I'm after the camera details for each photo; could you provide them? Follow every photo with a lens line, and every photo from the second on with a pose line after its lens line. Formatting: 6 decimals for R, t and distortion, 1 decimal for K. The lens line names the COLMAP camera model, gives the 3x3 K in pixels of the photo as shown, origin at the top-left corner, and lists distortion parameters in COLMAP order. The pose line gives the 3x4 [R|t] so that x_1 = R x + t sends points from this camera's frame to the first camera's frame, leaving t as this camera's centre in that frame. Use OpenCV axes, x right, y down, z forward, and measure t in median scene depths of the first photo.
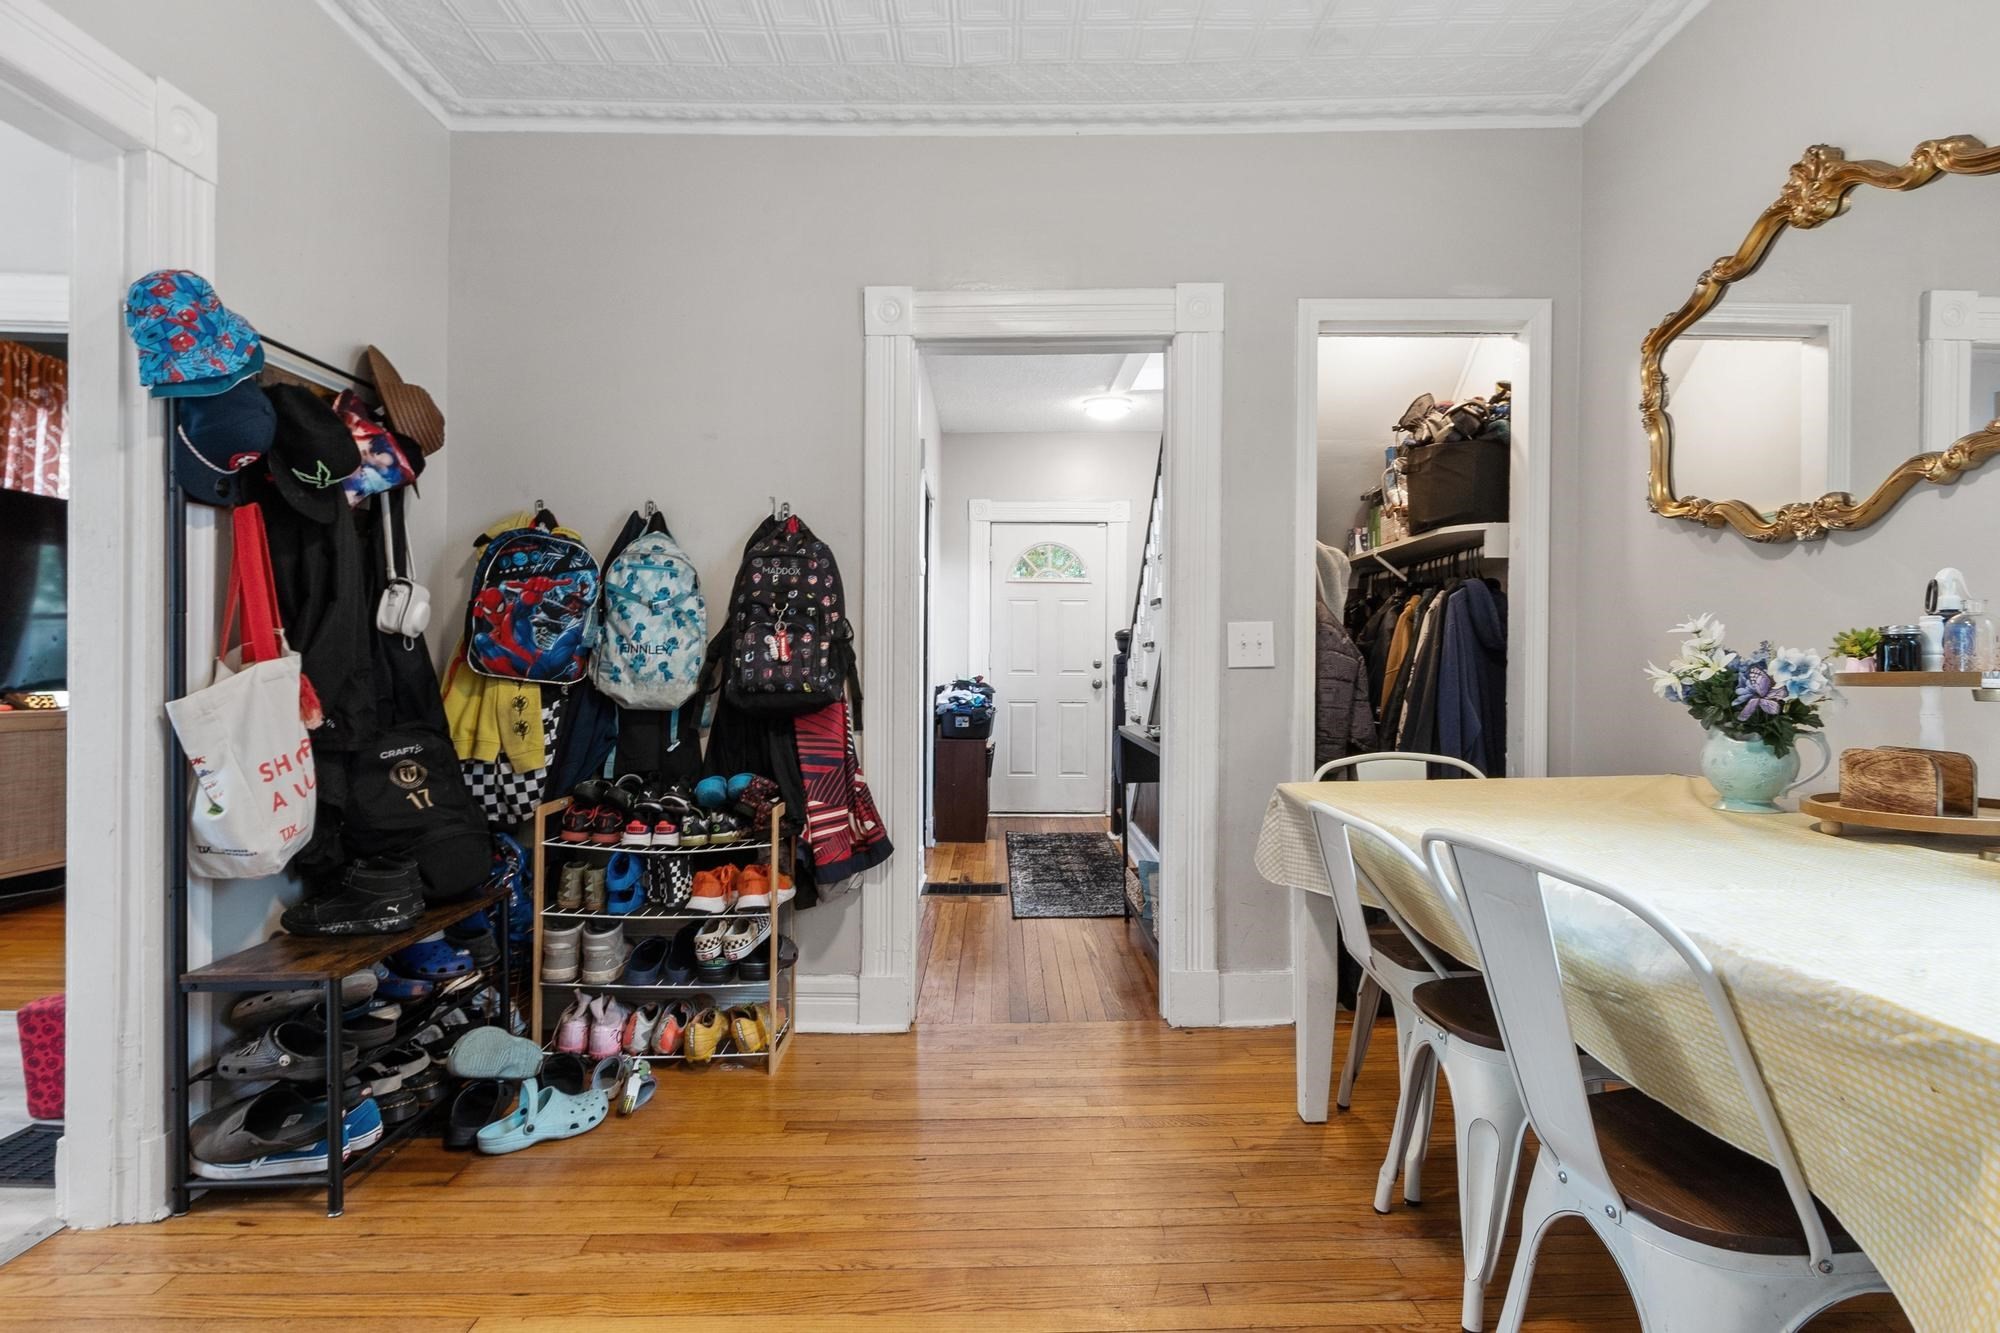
lens RADIAL K [[992.8, 0, 1007.6], [0, 992.8, 673.6], [0, 0, 1]] dist [0.001516, -0.000909]
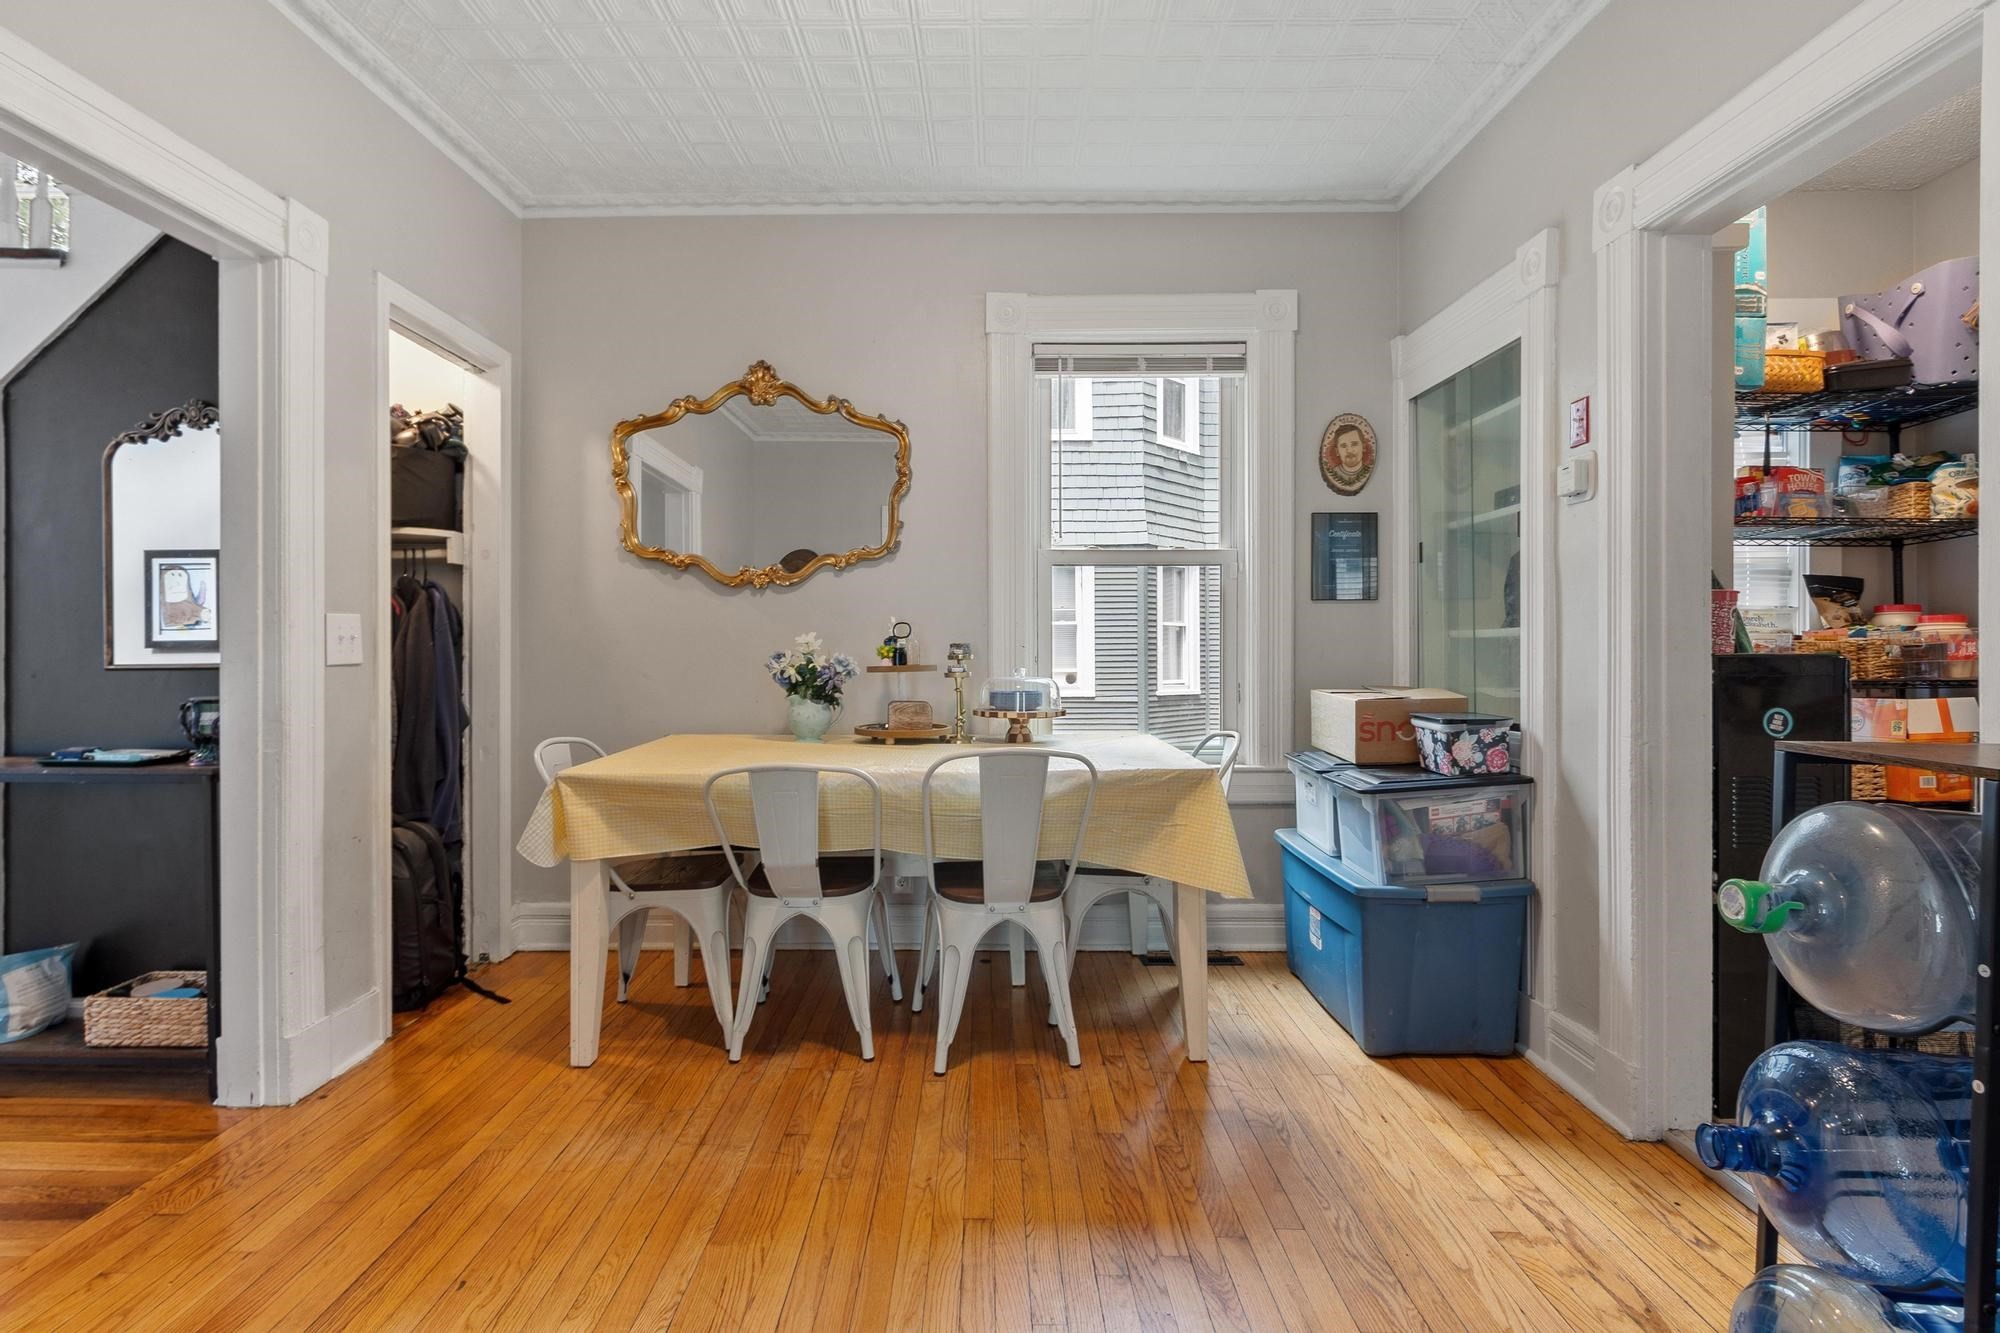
lens RADIAL K [[992.8, 0, 999.3], [0, 992.8, 659.7], [0, 0, 1]] dist [0.001516, -0.000909]
pose [[-0.001434, -0.008812, 0.999960, -0.660437], [0.002513, 0.999958, 0.008816, -0.017486], [-0.999996, 0.002525, -0.001411, 0.420498]]
